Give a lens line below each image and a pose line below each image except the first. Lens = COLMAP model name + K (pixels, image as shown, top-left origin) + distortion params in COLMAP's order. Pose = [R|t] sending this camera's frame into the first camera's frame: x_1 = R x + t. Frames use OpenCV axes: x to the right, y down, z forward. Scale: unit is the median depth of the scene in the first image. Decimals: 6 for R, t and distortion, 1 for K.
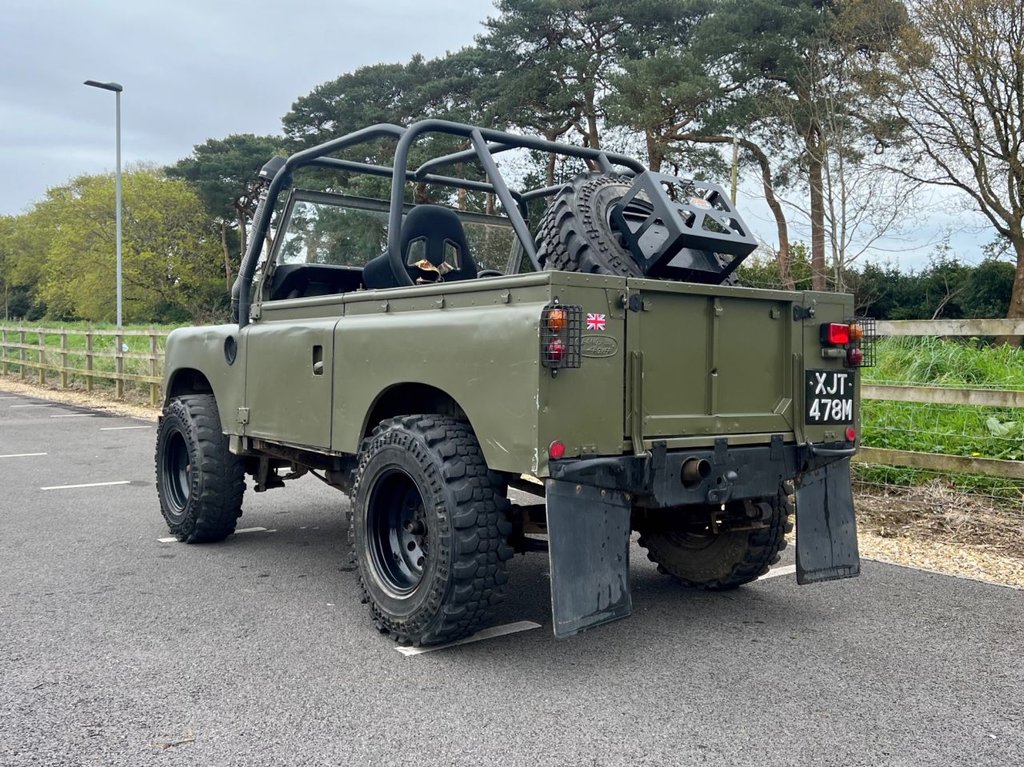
lens RADIAL K [[938.8, 0, 569.8], [0, 938.8, 381.1], [0, 0, 1]] dist [0.082505, -0.160506]
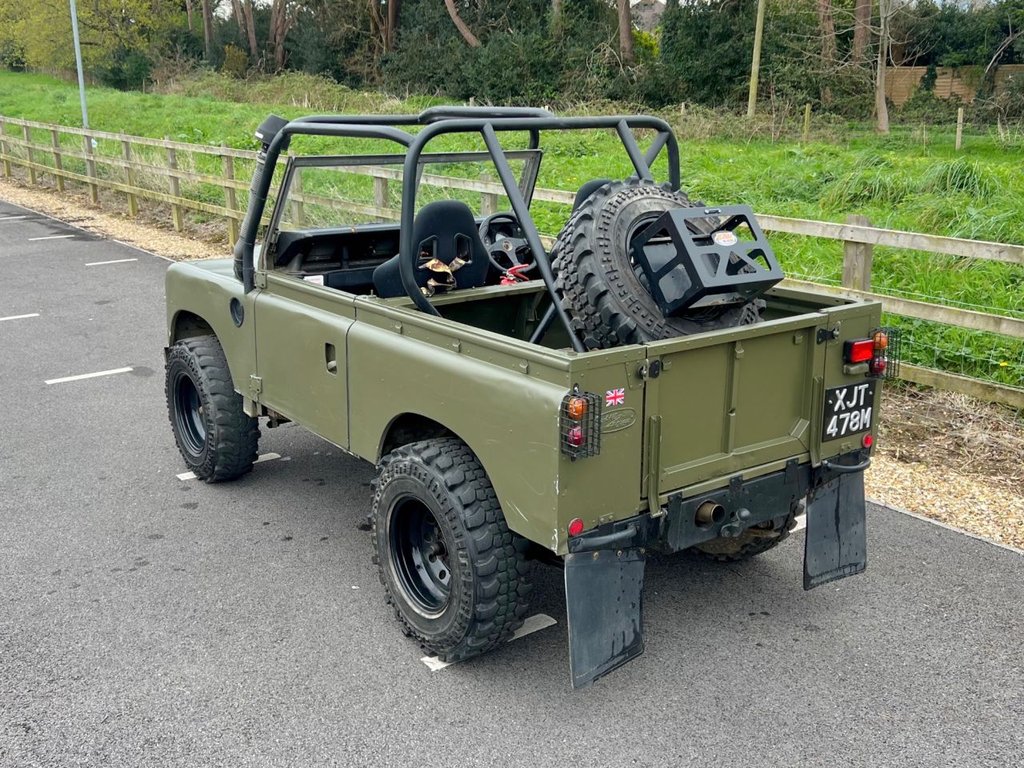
lens RADIAL K [[1030.3, 0, 545.6], [0, 1030.3, 339.3], [0, 0, 1]] dist [0.039129, -0.026009]
pose [[0.999668, 0.007064, -0.024797, -0.016094], [-0.000816, 0.969928, 0.243389, -0.324141], [0.025770, -0.243288, 0.969612, -0.041667]]
